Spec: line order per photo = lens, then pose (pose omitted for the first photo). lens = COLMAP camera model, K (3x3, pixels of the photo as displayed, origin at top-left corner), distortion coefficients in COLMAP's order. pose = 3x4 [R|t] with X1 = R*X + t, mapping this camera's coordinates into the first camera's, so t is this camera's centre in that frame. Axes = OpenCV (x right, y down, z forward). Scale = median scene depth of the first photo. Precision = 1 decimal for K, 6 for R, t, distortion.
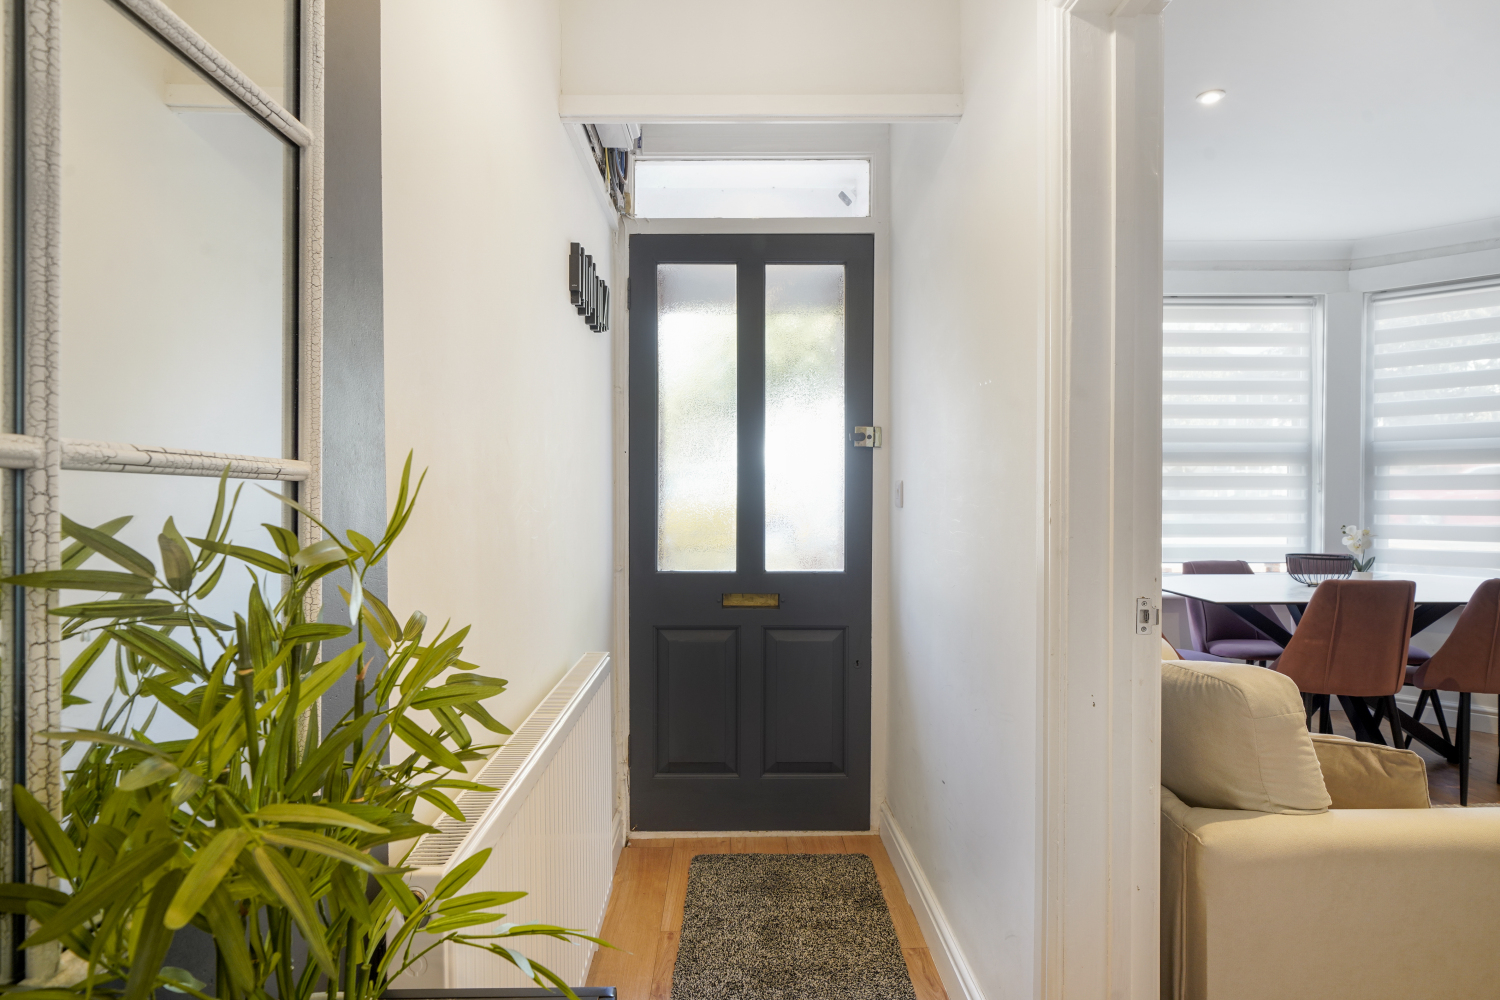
lens RADIAL K [[839.5, 0, 740.8], [0, 839.5, 504.7], [0, 0, 1]] dist [0.003027, 0.003084]
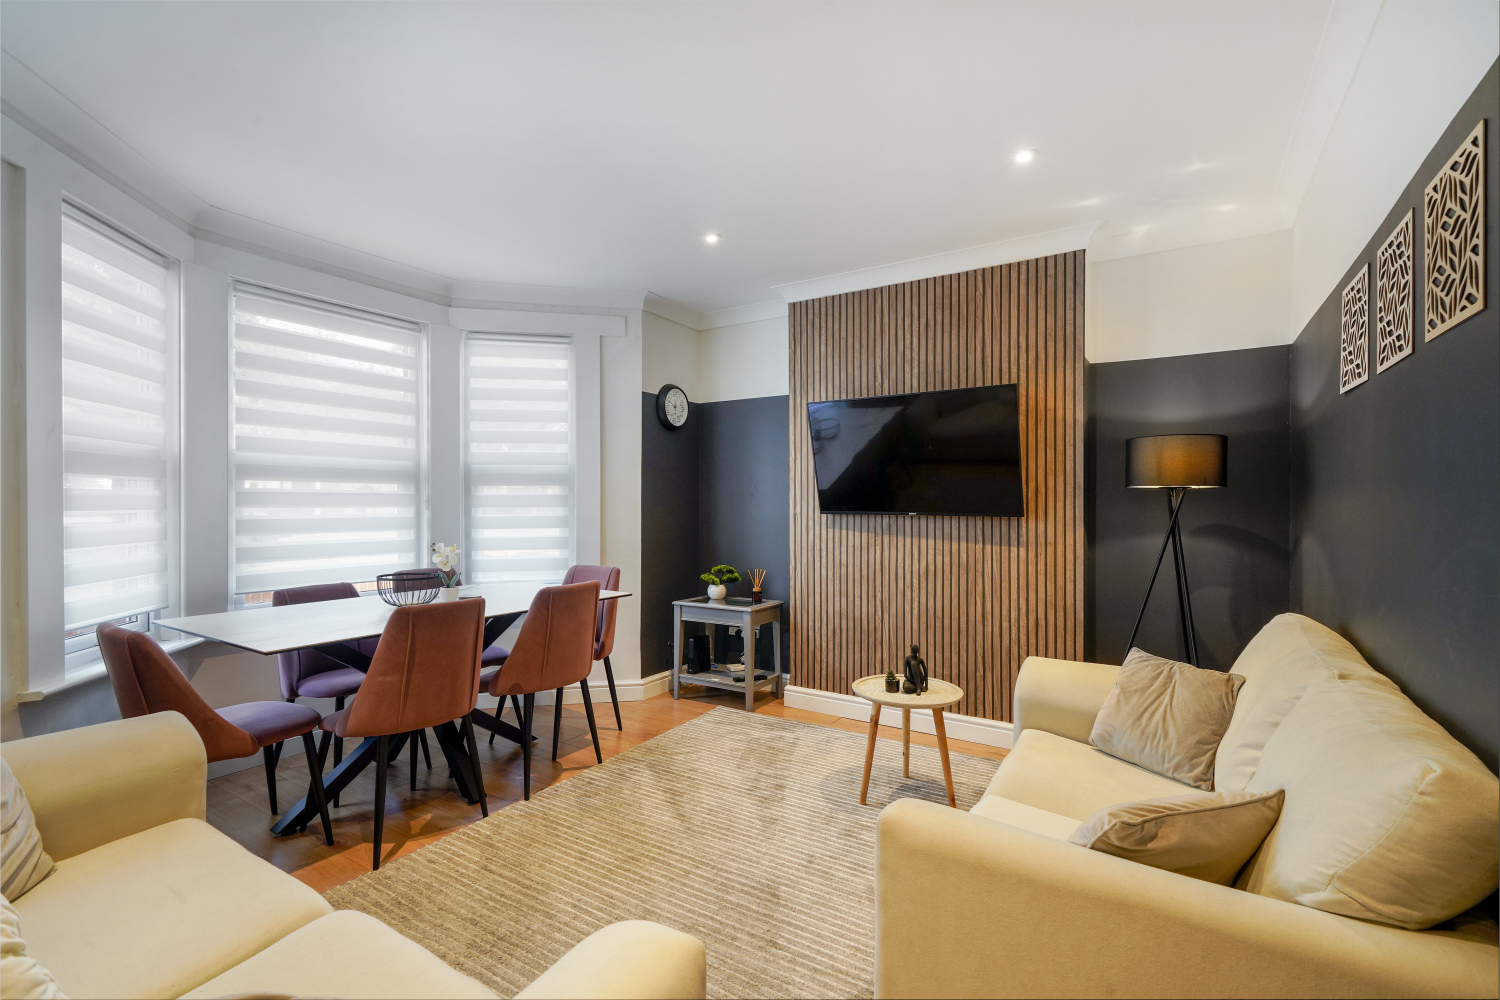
lens RADIAL K [[686.0, 0, 742.2], [0, 686.0, 502.0], [0, 0, 1]] dist [-0.019131, -0.000088]
pose [[0.563518, 0.002894, 0.826099, 0.211322], [0.018433, 0.999701, -0.016076, -0.003985], [-0.825898, 0.024287, 0.563296, 0.197892]]
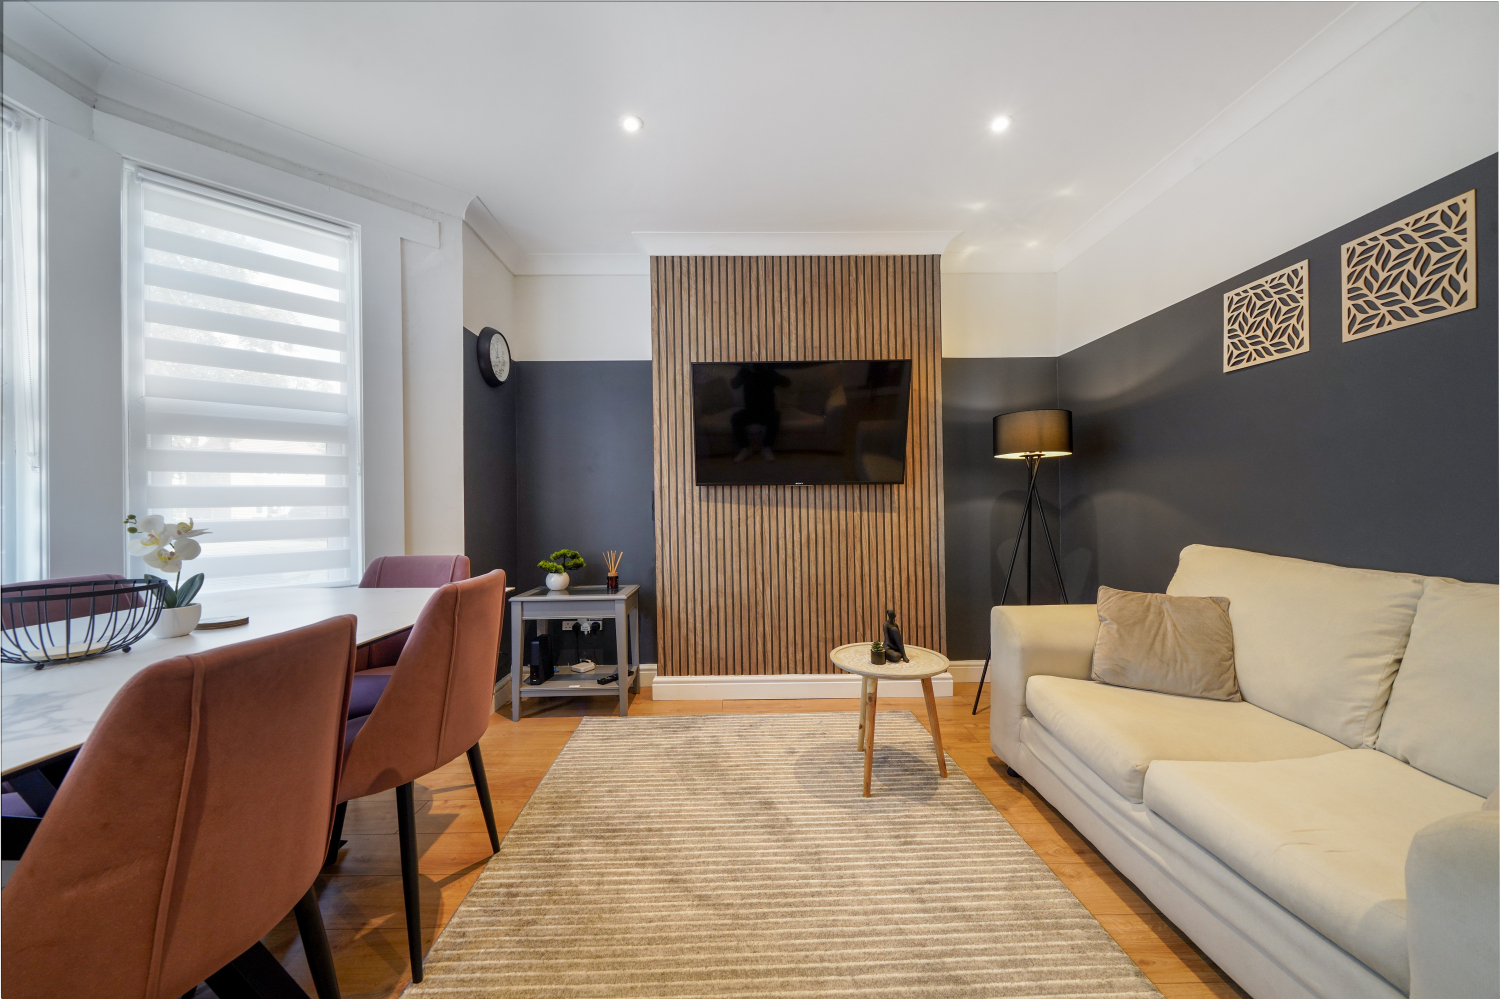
lens RADIAL K [[537.7, 0, 741.5], [0, 537.7, 502.6], [0, 0, 1]] dist [-0.002188, -0.000886]
pose [[0.006287, 0.012402, 0.999903, 0.352103], [0.035681, 0.999284, -0.012619, 0.028900], [-0.999343, 0.035757, 0.005840, 0.552019]]
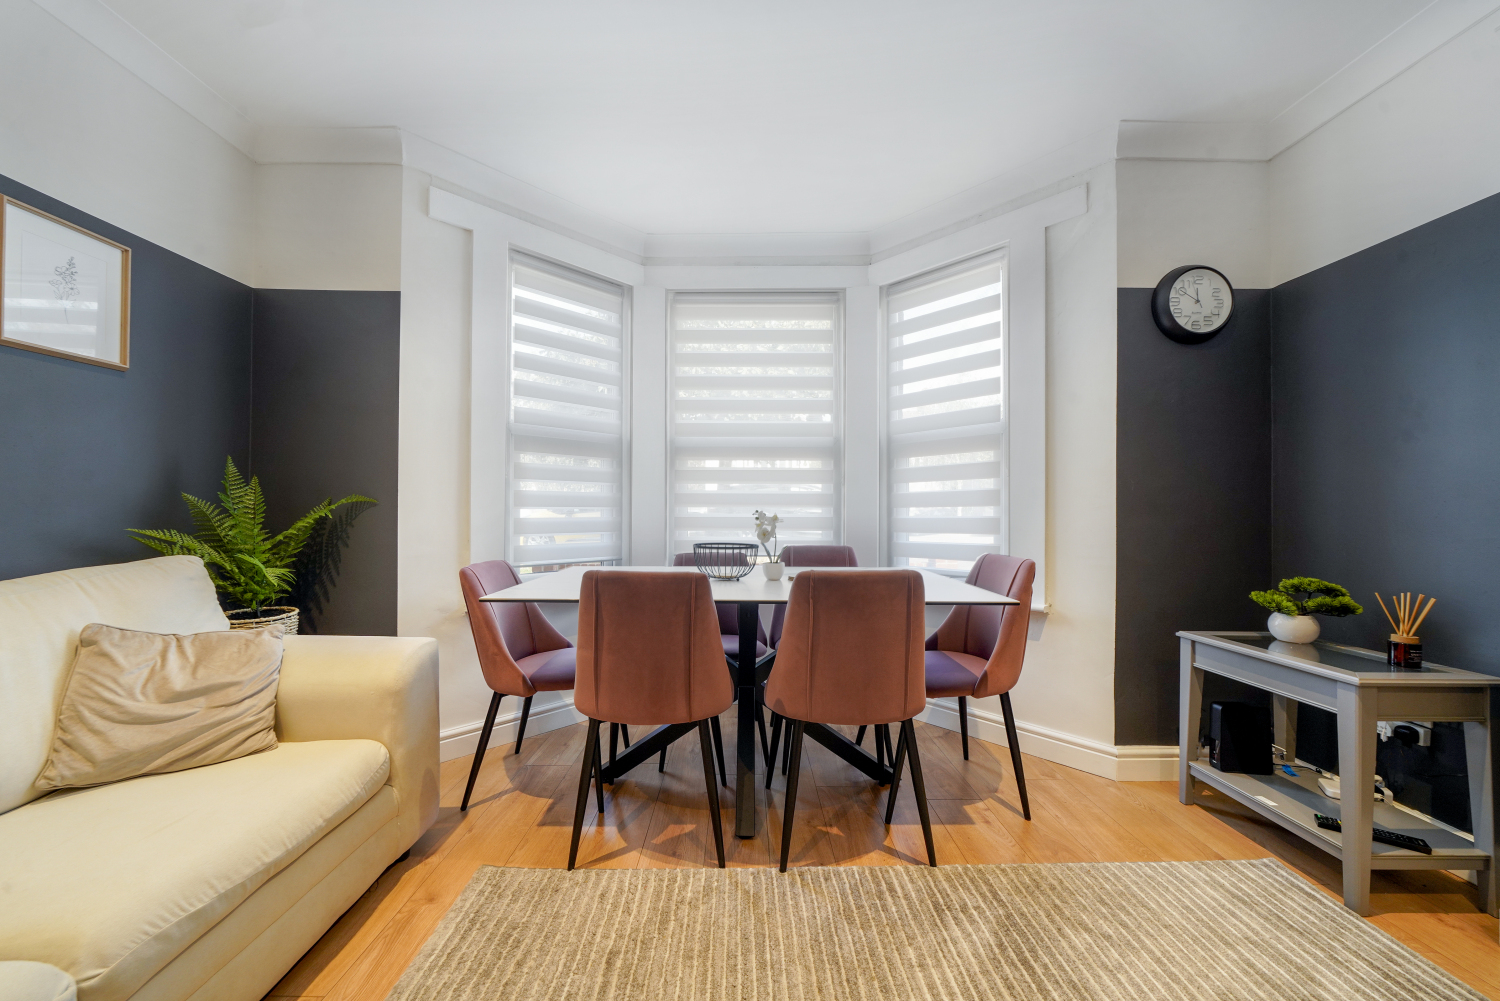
lens RADIAL K [[536.2, 0, 736.5], [0, 536.2, 509.9], [0, 0, 1]] dist [-0.002986, -0.000231]
pose [[0.999371, 0.005787, -0.035001, 0.600573], [-0.006820, 0.999543, -0.029465, 0.034579], [0.034815, 0.029685, 0.998953, 0.369651]]
